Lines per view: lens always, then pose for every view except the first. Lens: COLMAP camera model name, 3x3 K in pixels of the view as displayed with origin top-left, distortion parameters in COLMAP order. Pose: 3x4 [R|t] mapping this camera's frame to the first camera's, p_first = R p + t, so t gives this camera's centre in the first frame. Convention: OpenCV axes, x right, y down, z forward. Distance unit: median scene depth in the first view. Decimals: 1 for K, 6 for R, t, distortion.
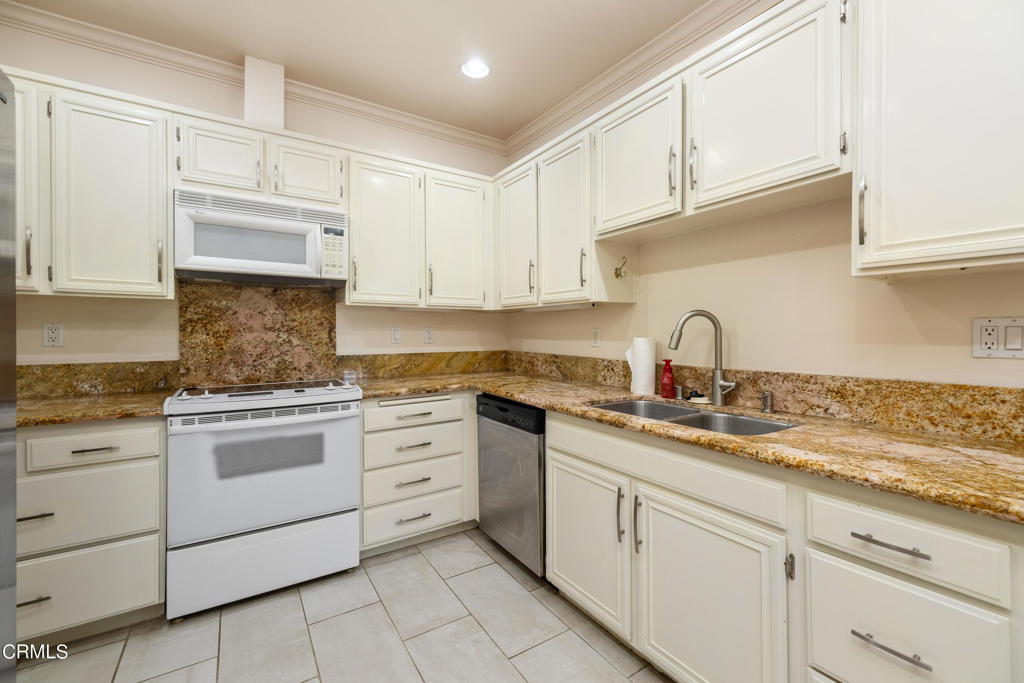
lens RADIAL K [[423.9, 0, 511.0], [0, 423.9, 333.8], [0, 0, 1]] dist [0.000607, -0.000066]
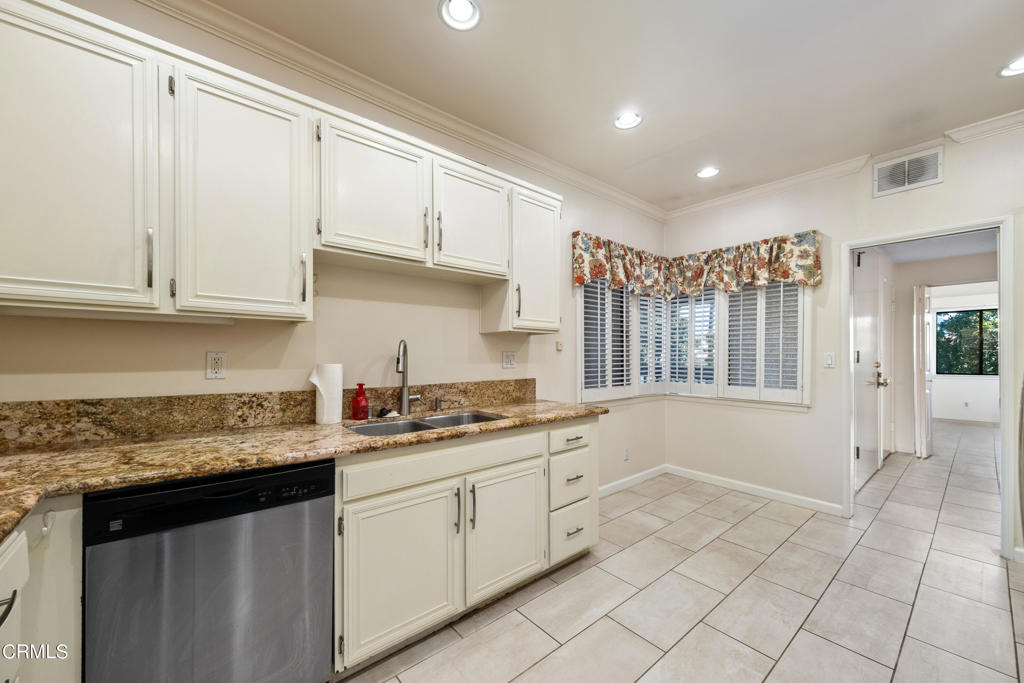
lens RADIAL K [[390.2, 0, 512.8], [0, 390.2, 355.9], [0, 0, 1]] dist [-0.000399, -0.000072]
pose [[-0.126411, -0.001752, 0.991976, -0.727717], [0.002216, 0.999995, 0.002049, -0.011085], [-0.991975, 0.002458, -0.126407, 0.832779]]
